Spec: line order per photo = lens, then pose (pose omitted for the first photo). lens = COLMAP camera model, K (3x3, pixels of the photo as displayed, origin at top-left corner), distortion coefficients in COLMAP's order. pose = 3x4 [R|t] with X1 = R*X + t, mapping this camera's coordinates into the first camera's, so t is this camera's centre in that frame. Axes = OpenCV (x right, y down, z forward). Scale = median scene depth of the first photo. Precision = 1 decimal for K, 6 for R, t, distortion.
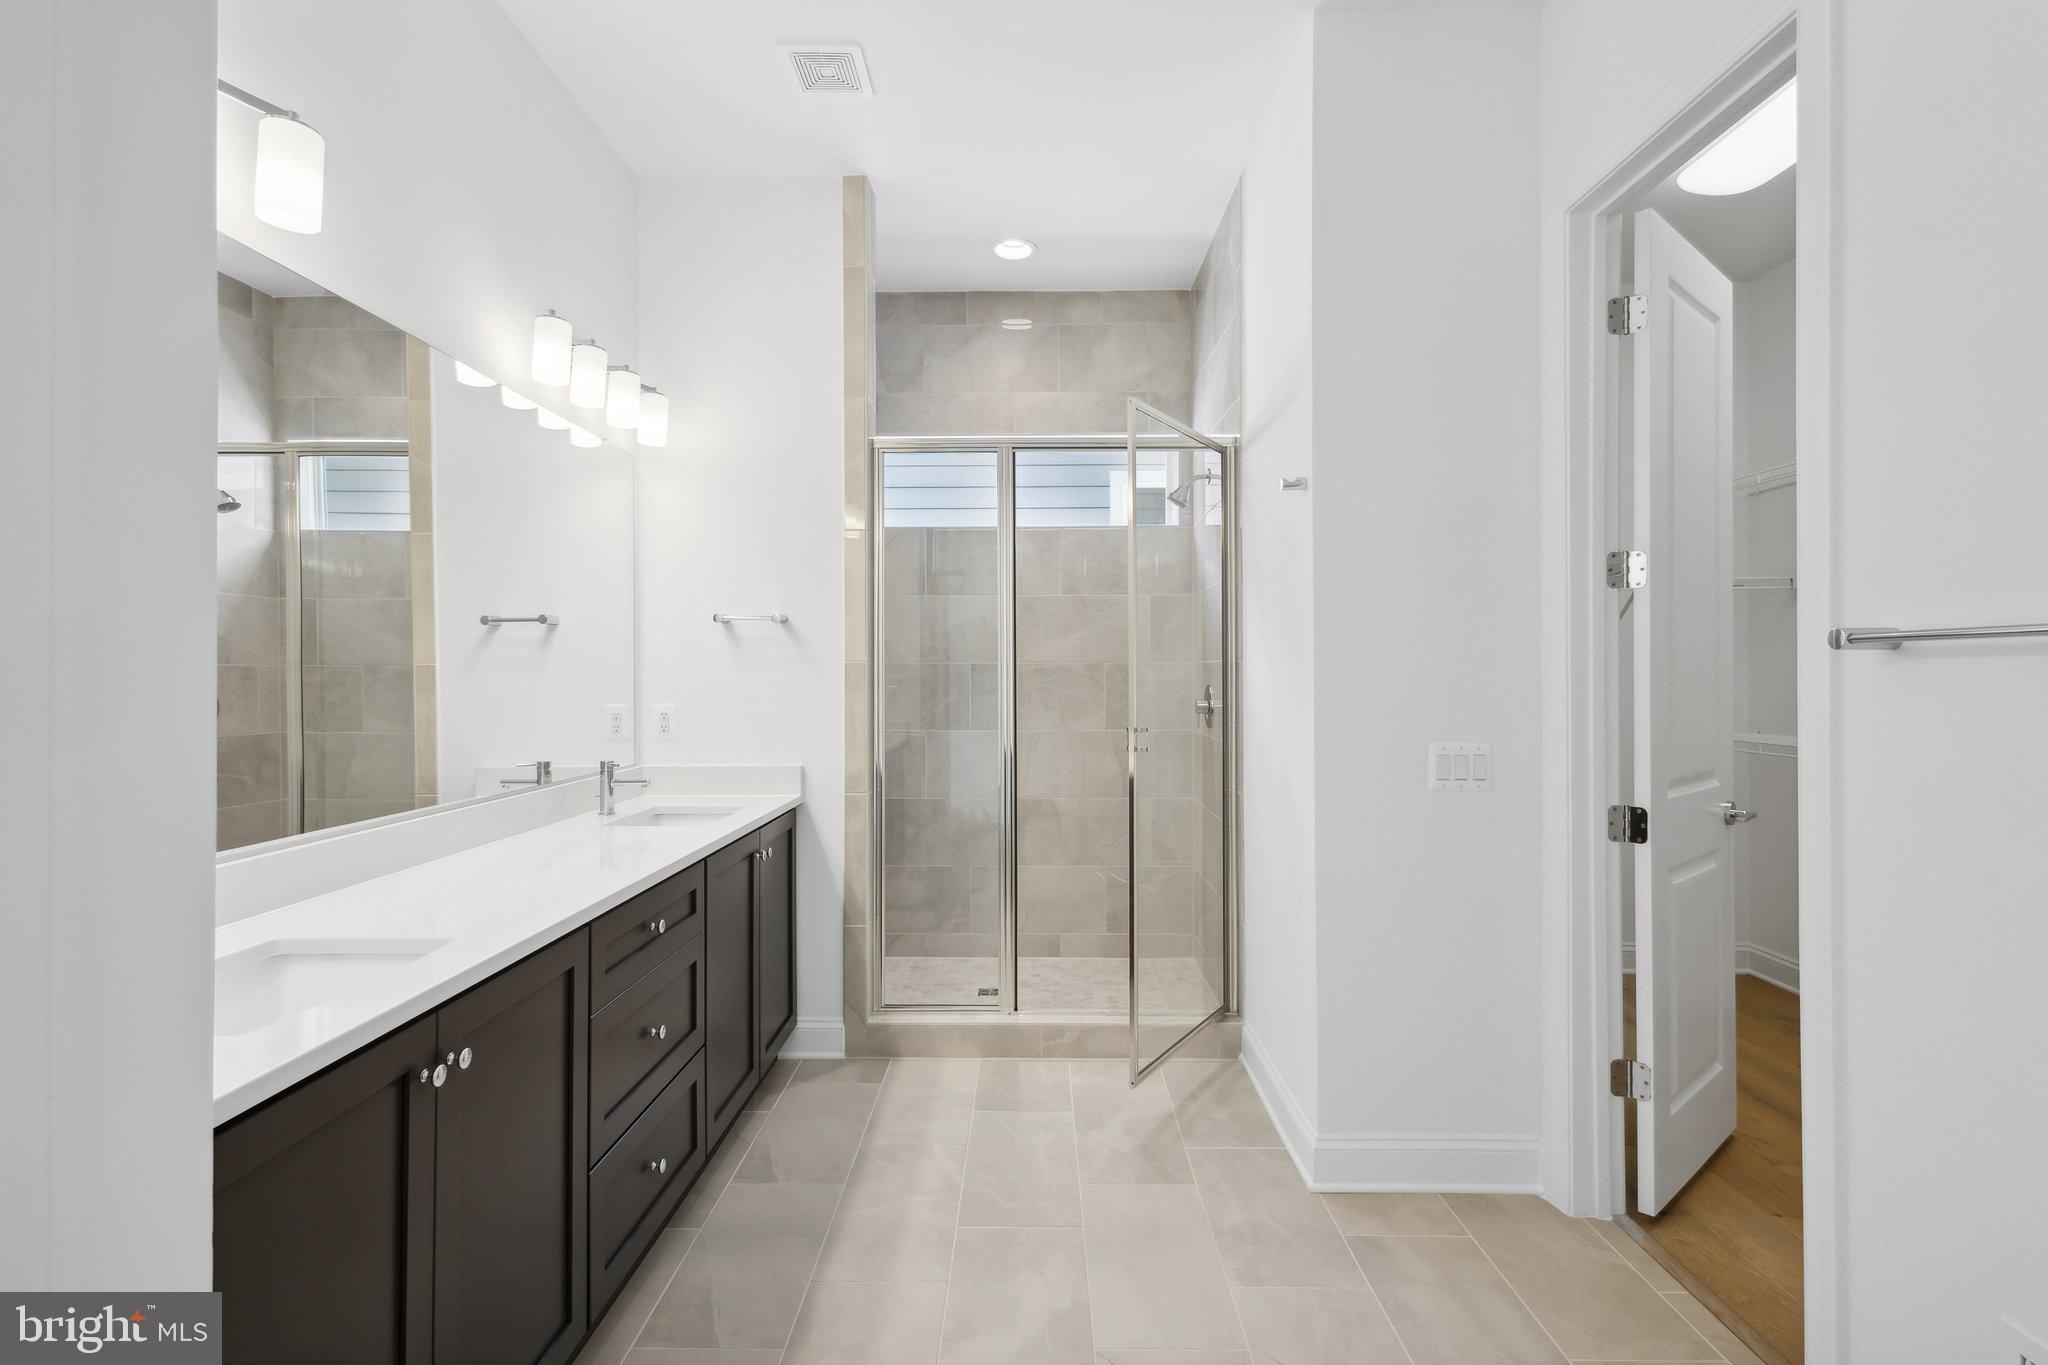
lens RADIAL K [[955.1, 0, 1021.5], [0, 955.1, 673.8], [0, 0, 1]] dist [0.005839, -0.001349]
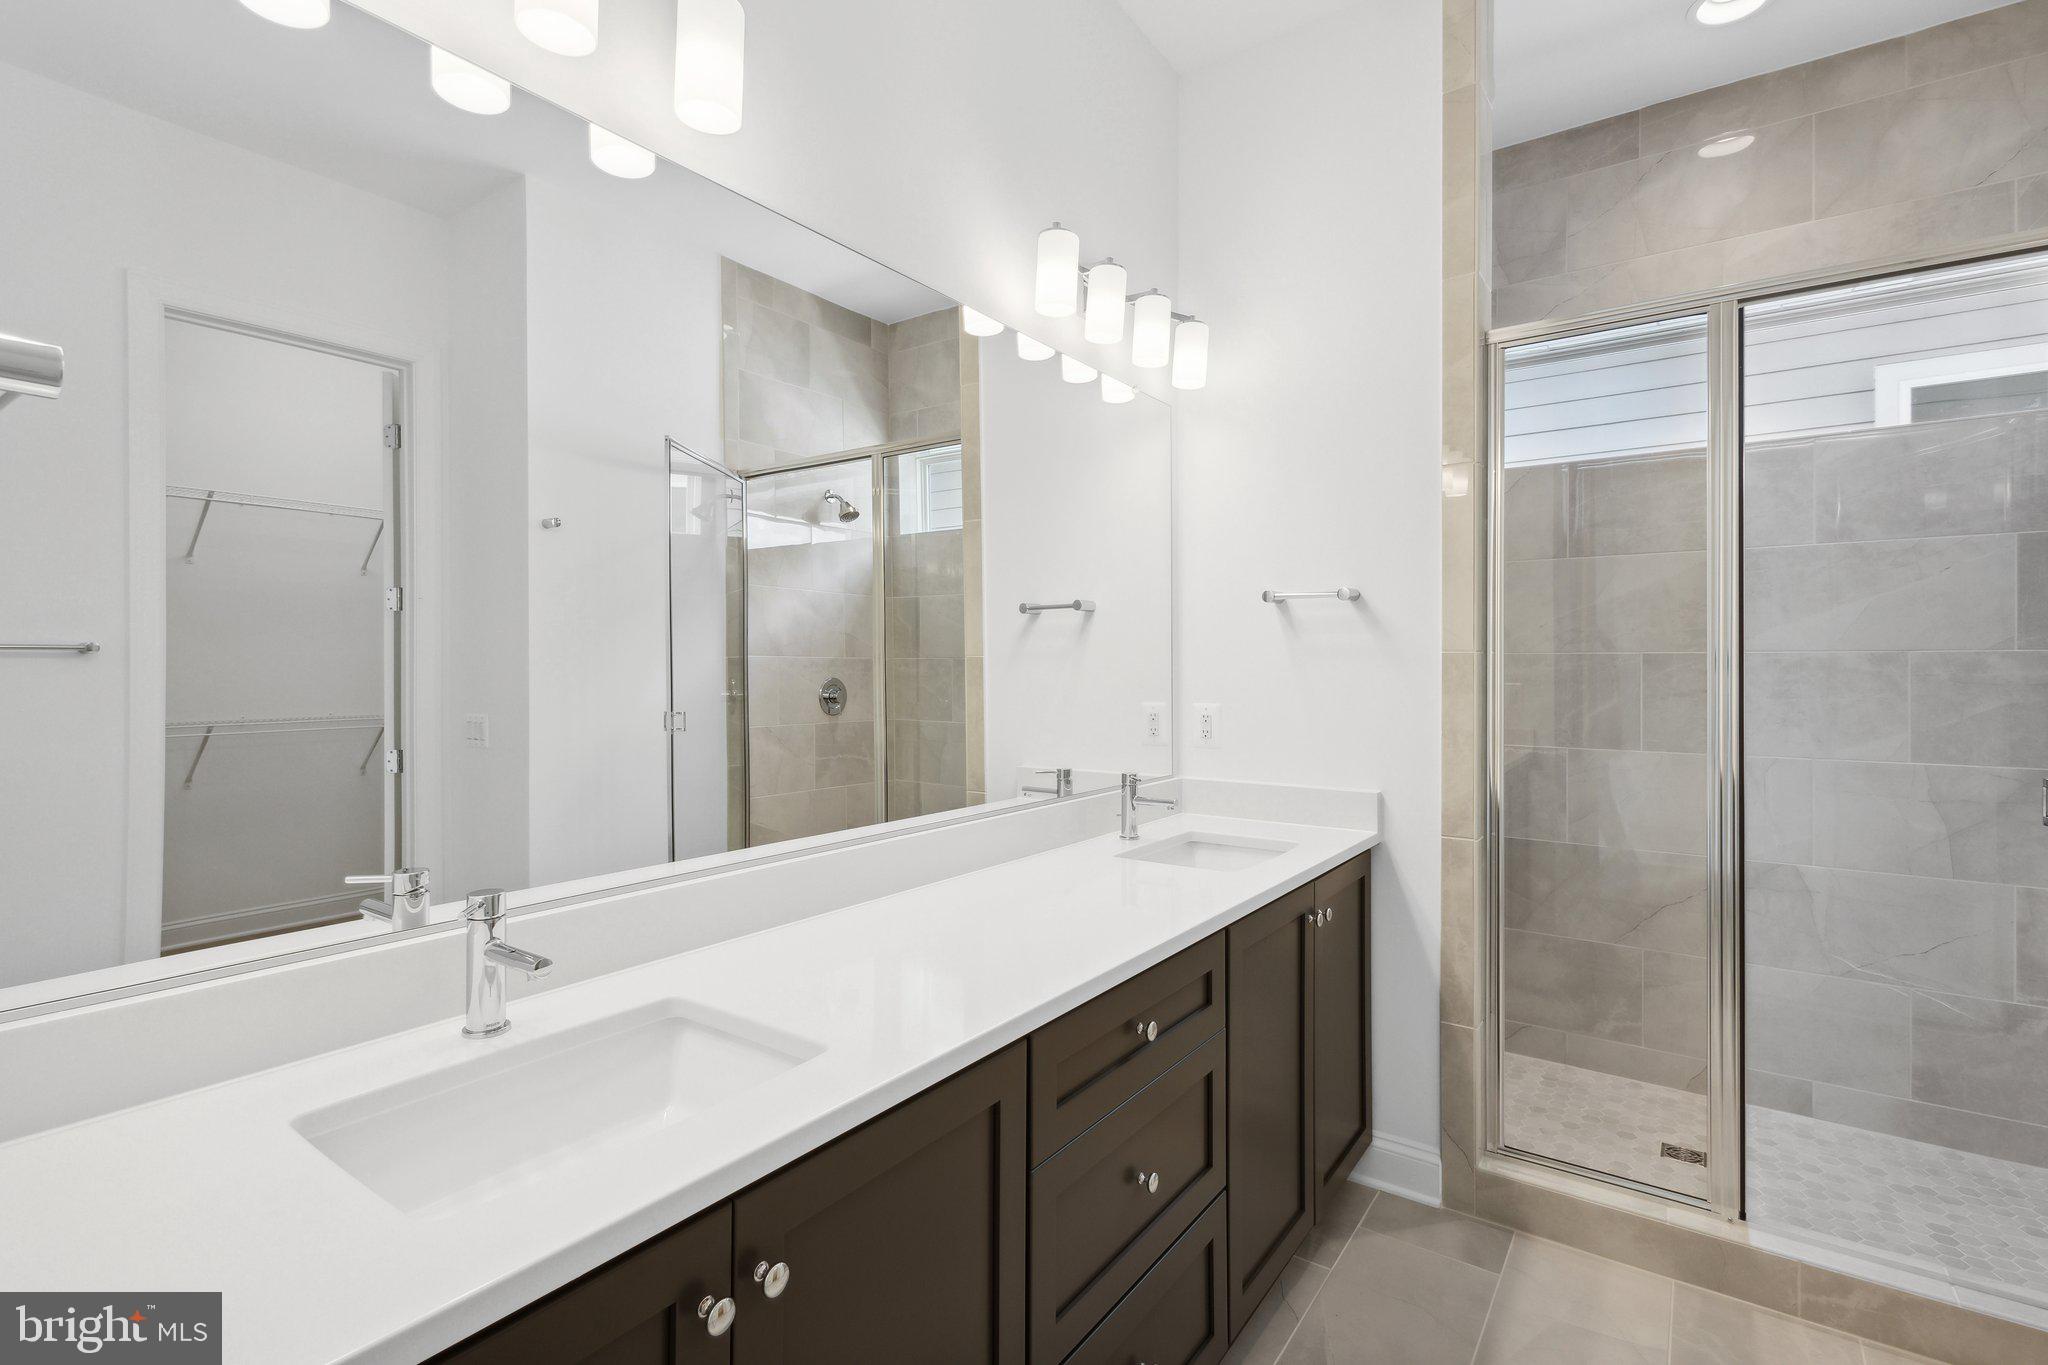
lens RADIAL K [[955.1, 0, 1016.4], [0, 955.1, 665.2], [0, 0, 1]] dist [0.005839, -0.001349]
pose [[0.819939, 0.002338, -0.572447, -0.037833], [-0.002915, 0.999996, -0.000091, -0.001186], [0.572444, 0.001743, 0.819942, 0.234615]]
